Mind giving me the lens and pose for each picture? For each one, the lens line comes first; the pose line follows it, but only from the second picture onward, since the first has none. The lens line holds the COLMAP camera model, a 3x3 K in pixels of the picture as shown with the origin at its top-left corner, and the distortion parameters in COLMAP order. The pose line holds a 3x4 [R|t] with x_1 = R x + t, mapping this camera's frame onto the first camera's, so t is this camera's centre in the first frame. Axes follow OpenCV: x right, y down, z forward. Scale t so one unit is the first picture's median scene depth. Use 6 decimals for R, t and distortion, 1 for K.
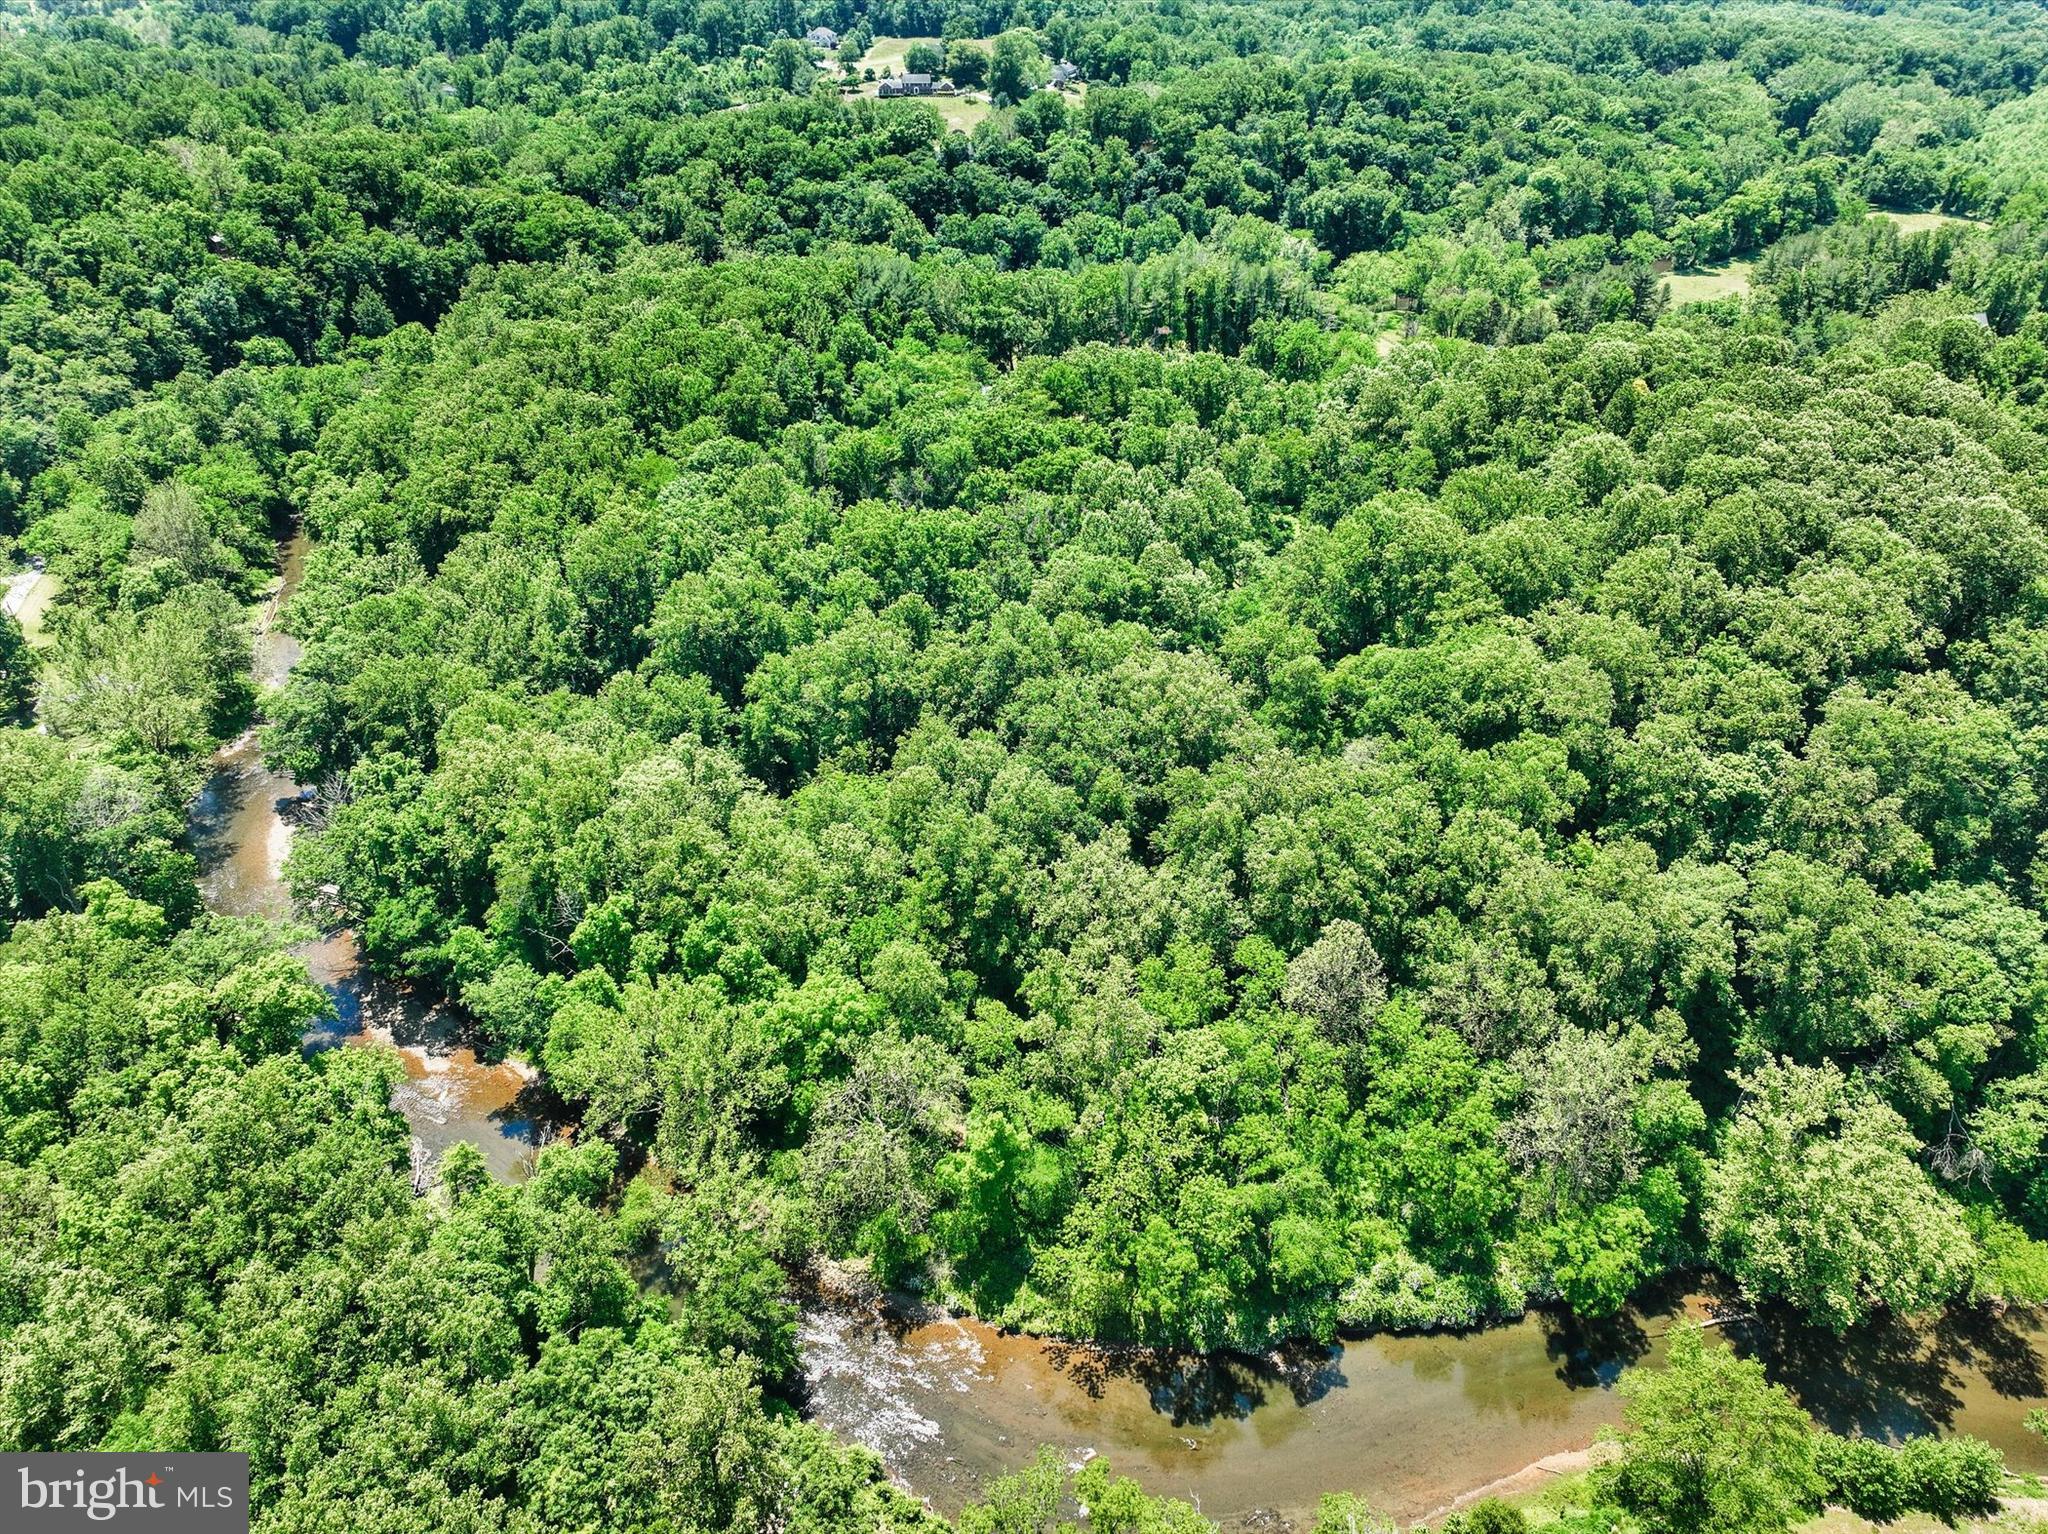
lens RADIAL K [[1422.3, 0, 1024.0], [0, 1422.3, 767.0], [0, 0, 1]] dist [-0.009766, 0.024533]
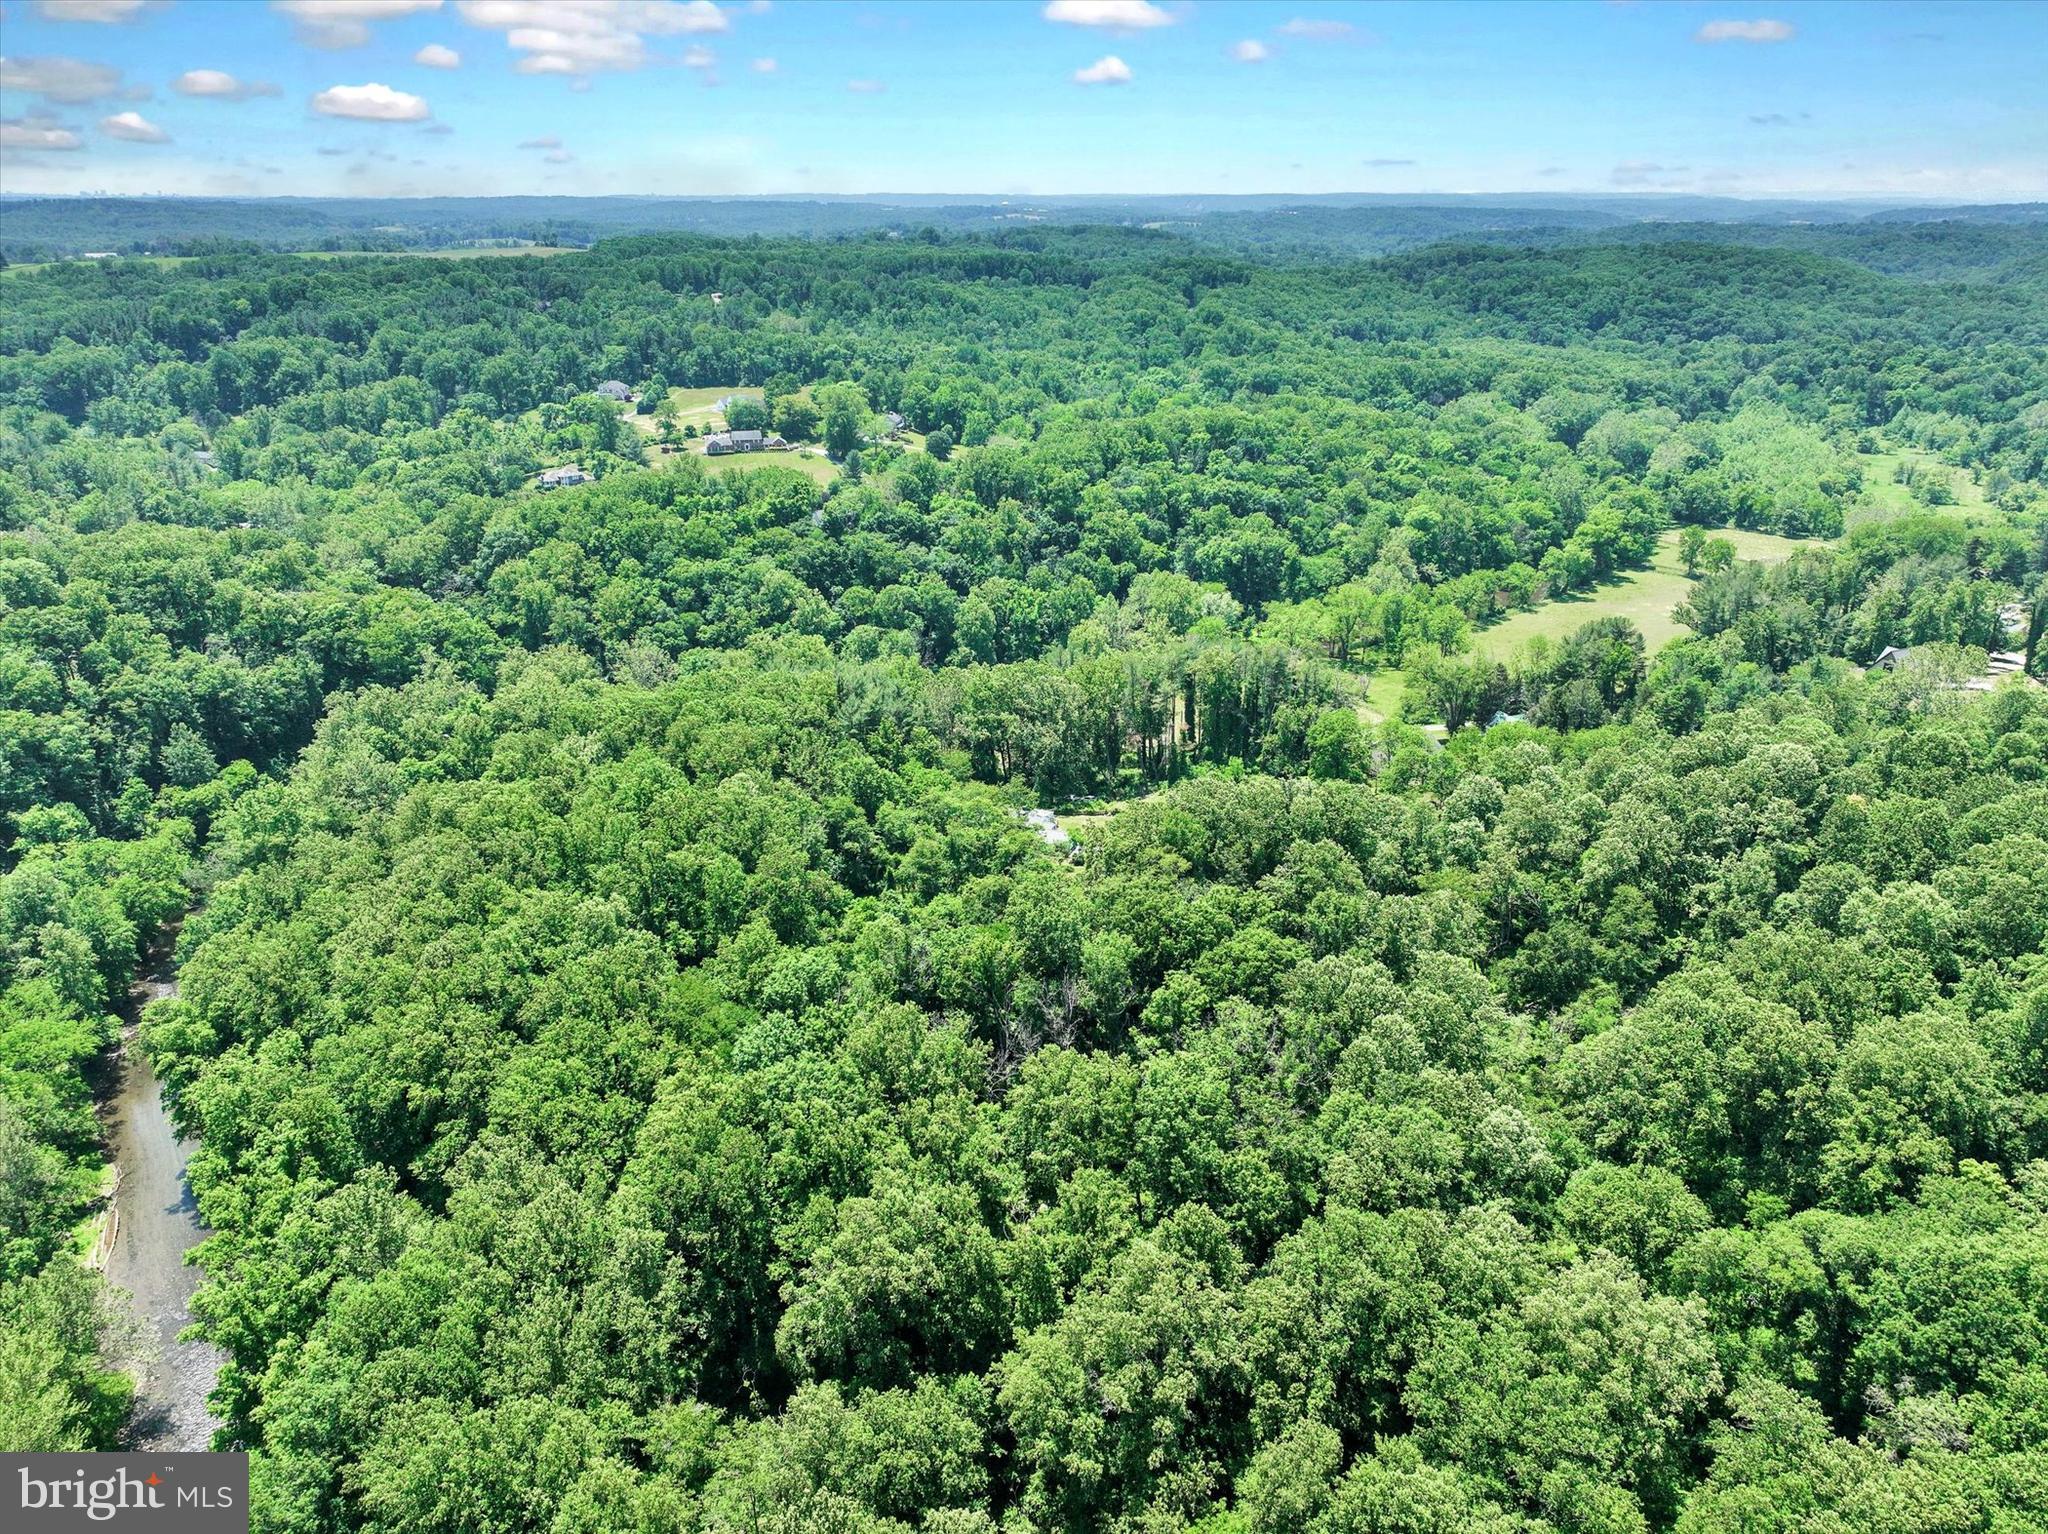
lens RADIAL K [[1422.3, 0, 1024.0], [0, 1422.3, 767.0], [0, 0, 1]] dist [-0.009766, 0.024533]
pose [[0.978485, -0.076108, 0.191765, -0.123273], [0.111478, 0.977142, -0.181012, -0.094560], [-0.173606, 0.198496, 0.964604, 0.115440]]
